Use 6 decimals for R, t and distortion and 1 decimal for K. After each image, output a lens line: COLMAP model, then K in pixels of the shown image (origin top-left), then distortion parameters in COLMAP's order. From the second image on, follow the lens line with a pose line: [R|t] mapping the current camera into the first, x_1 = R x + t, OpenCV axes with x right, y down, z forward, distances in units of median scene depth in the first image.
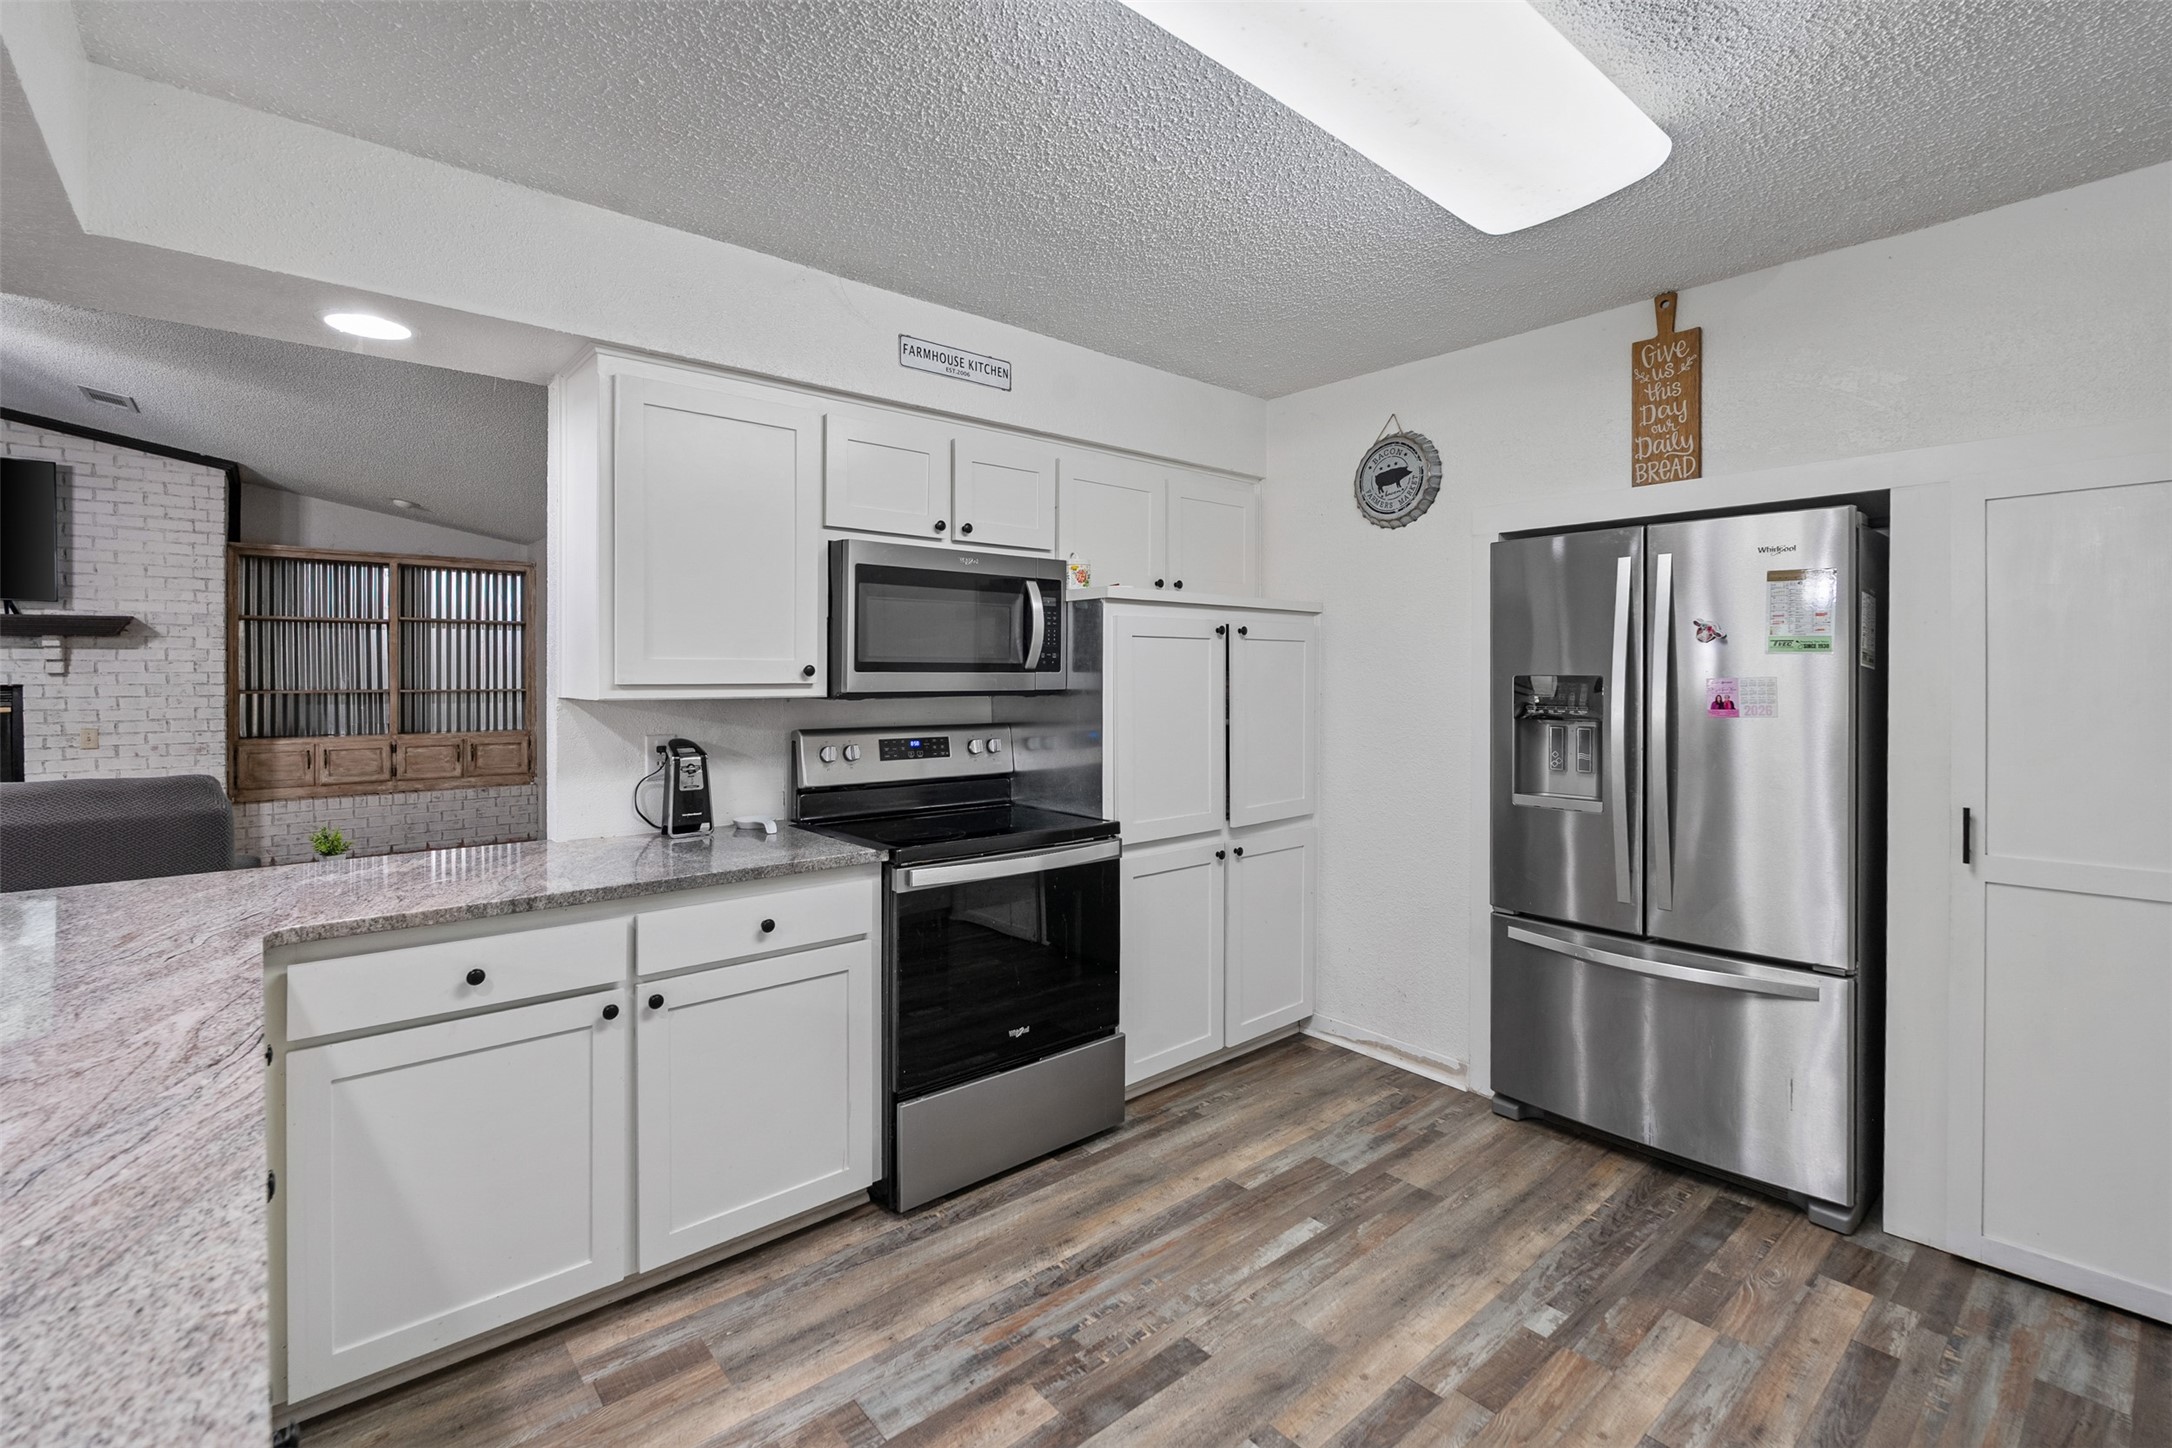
lens RADIAL K [[950.6, 0, 1090.4], [0, 950.6, 673.4], [0, 0, 1]] dist [-0.003966, -0.002462]
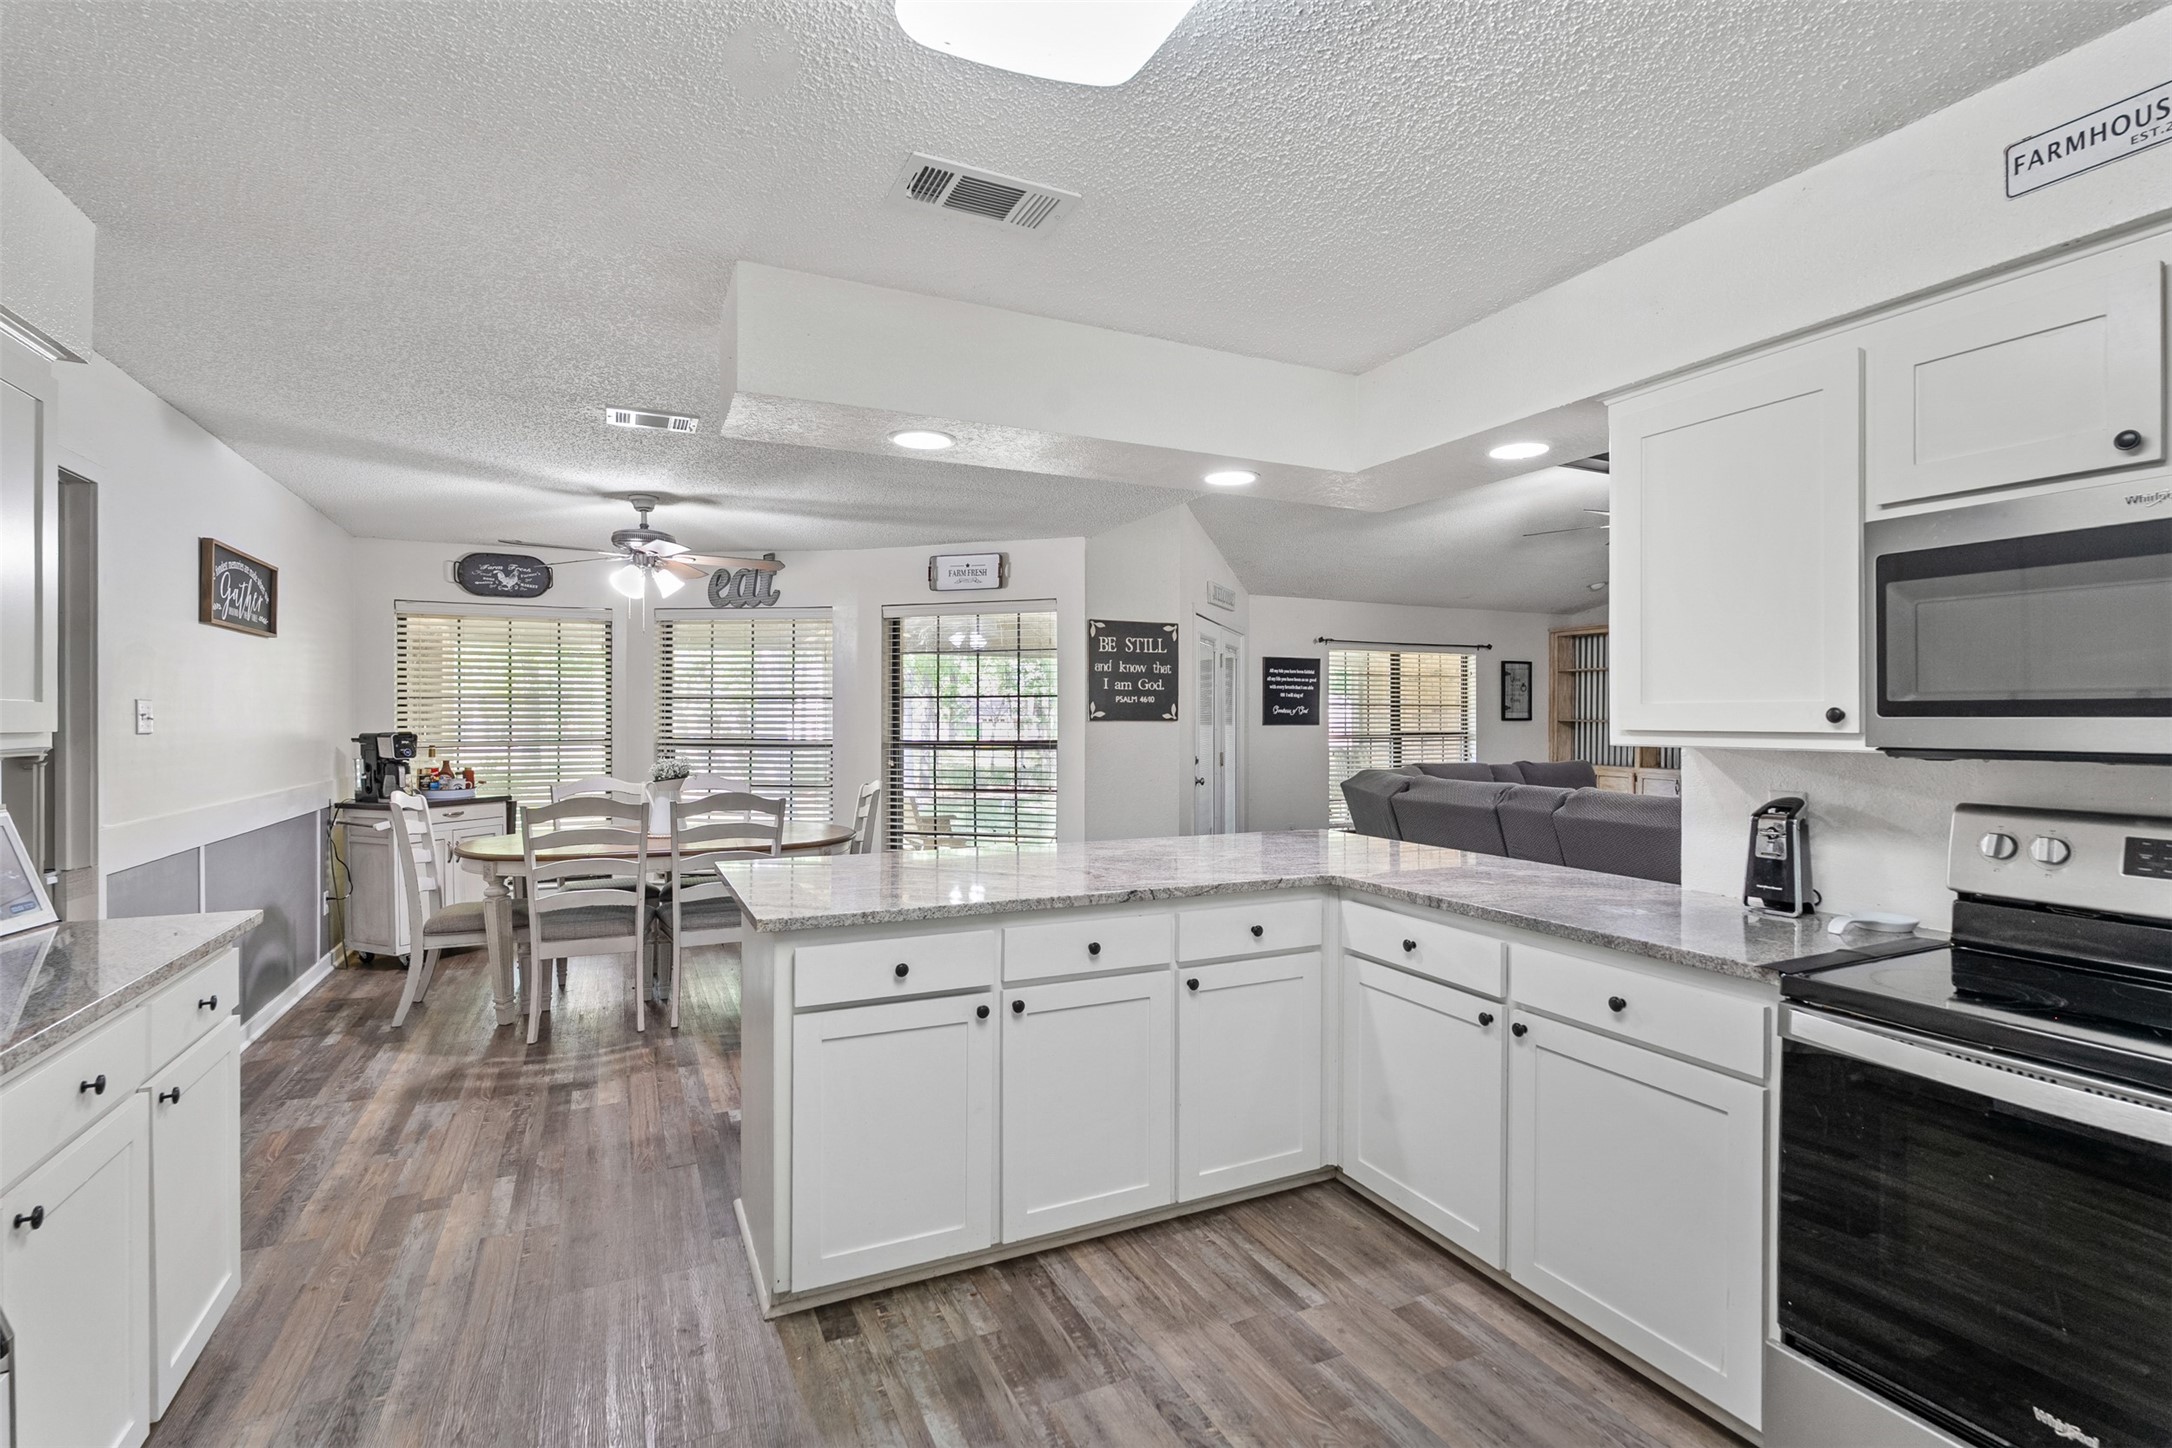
lens RADIAL K [[1013.1, 0, 1105.1], [0, 1013.1, 701.1], [0, 0, 1]] dist [-0.001966, -0.001539]
pose [[-0.264034, -0.016597, -0.964371, 0.574391], [0.000568, 0.999849, -0.017363, -0.000708], [0.964513, -0.005132, -0.263985, 0.648464]]
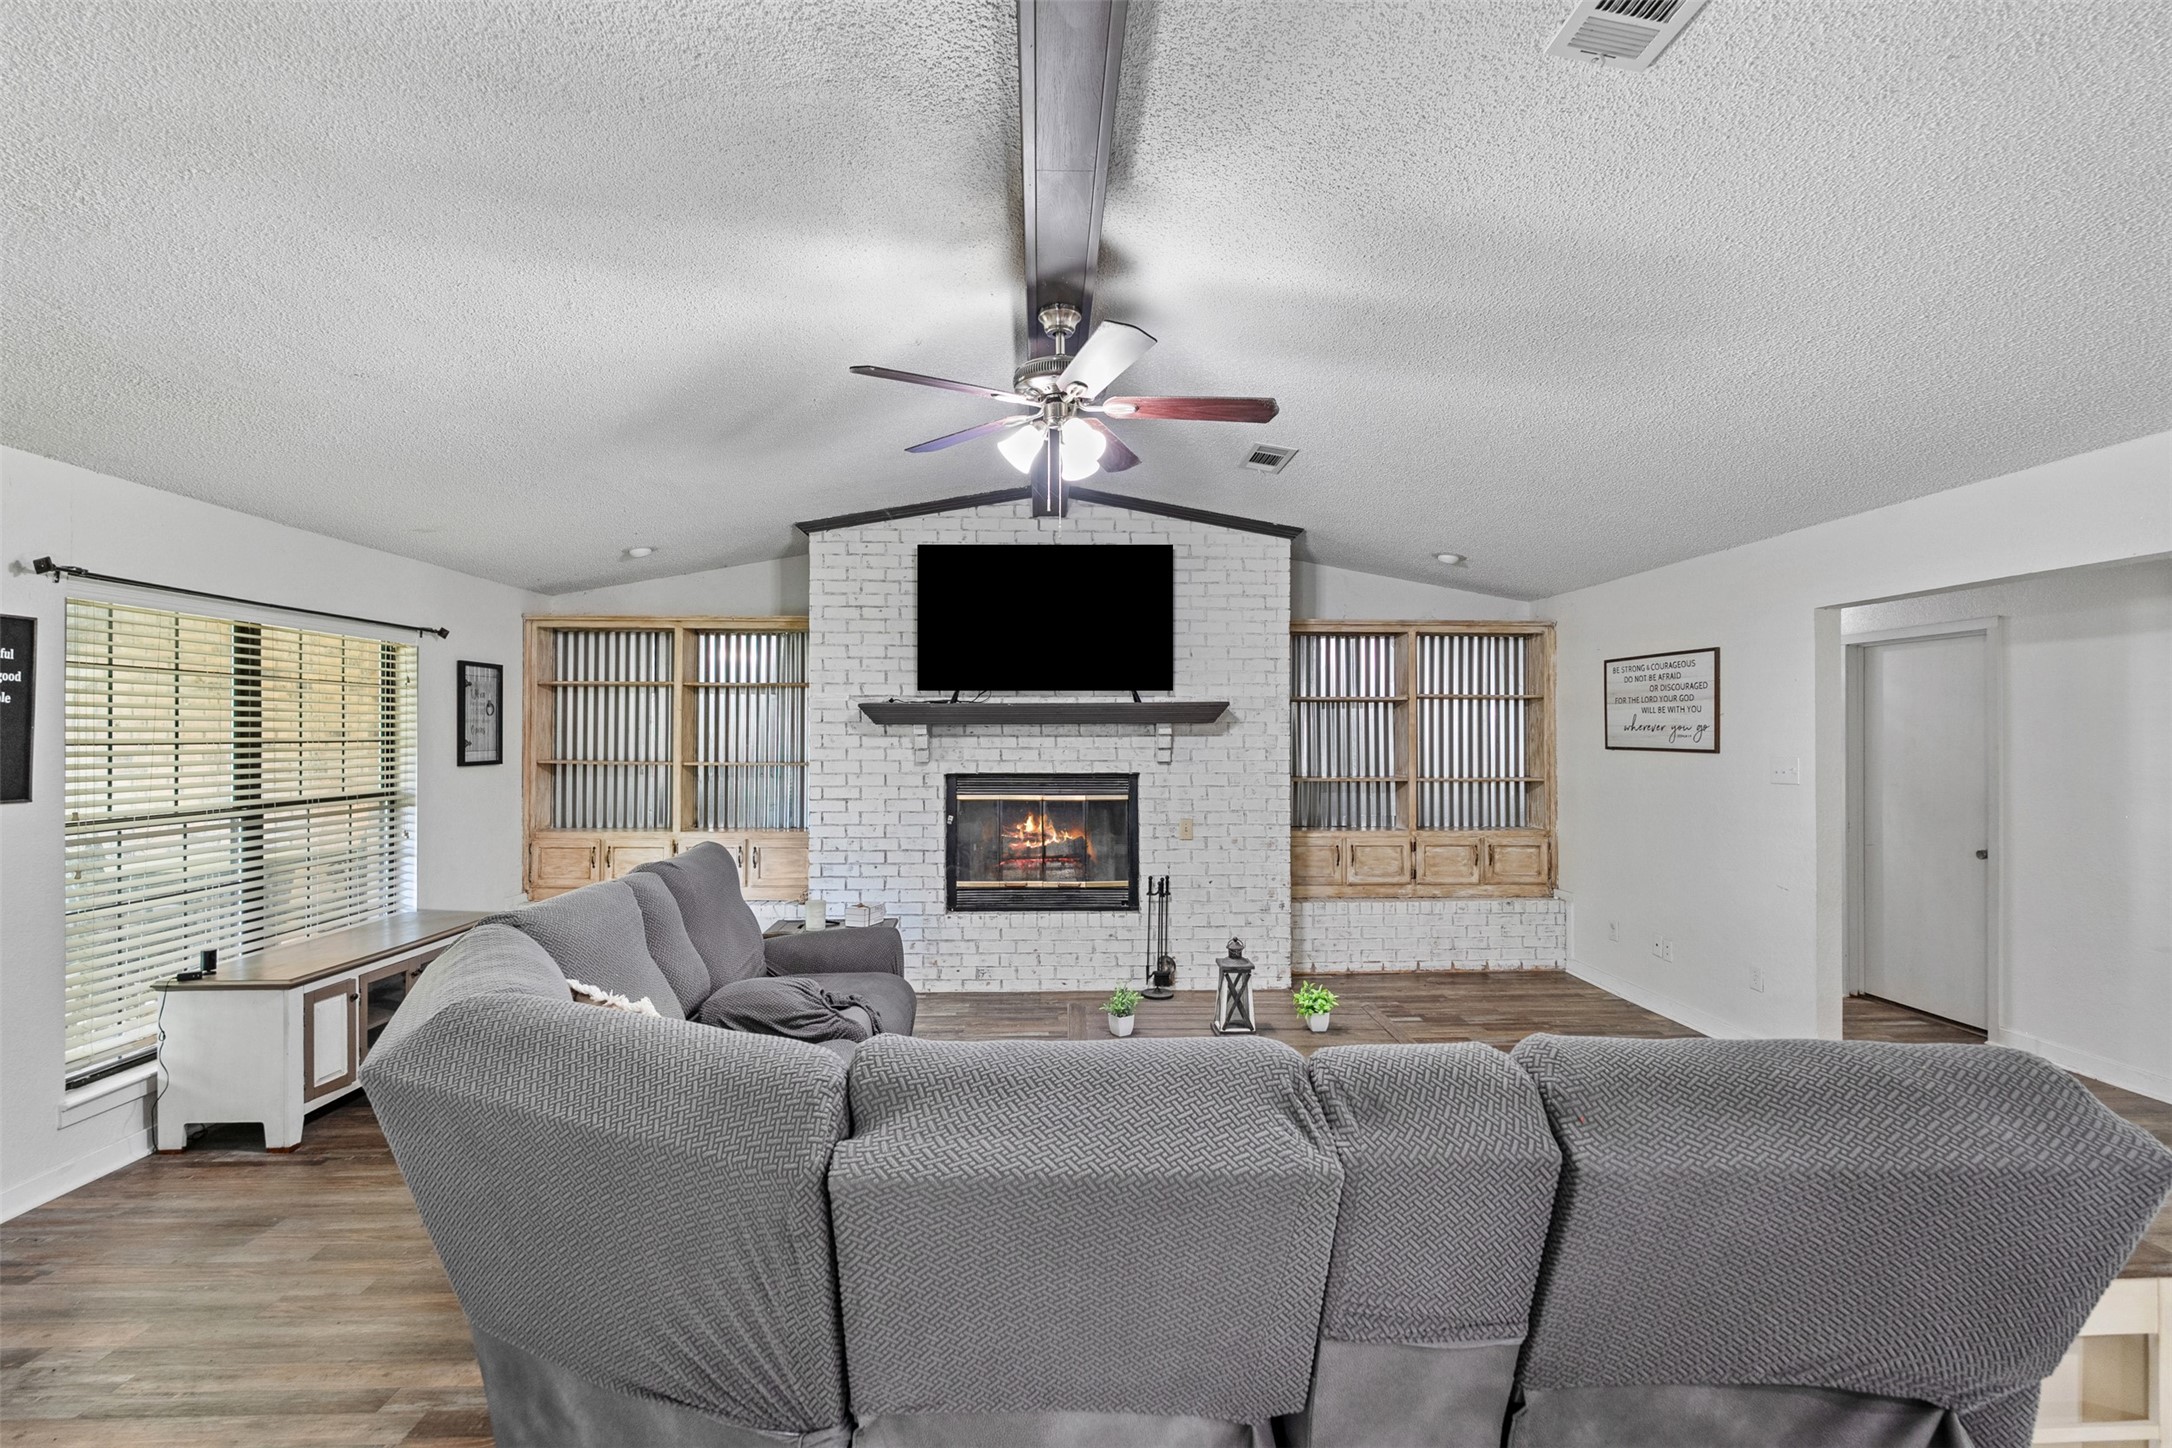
lens RADIAL K [[950.6, 0, 1081.4], [0, 950.6, 732.1], [0, 0, 1]] dist [-0.003966, -0.002462]
pose [[0.774192, -0.000882, -0.632950, -1.115762], [-0.000831, 0.999997, -0.002410, -0.059042], [0.632950, 0.002391, 0.774189, 0.373873]]
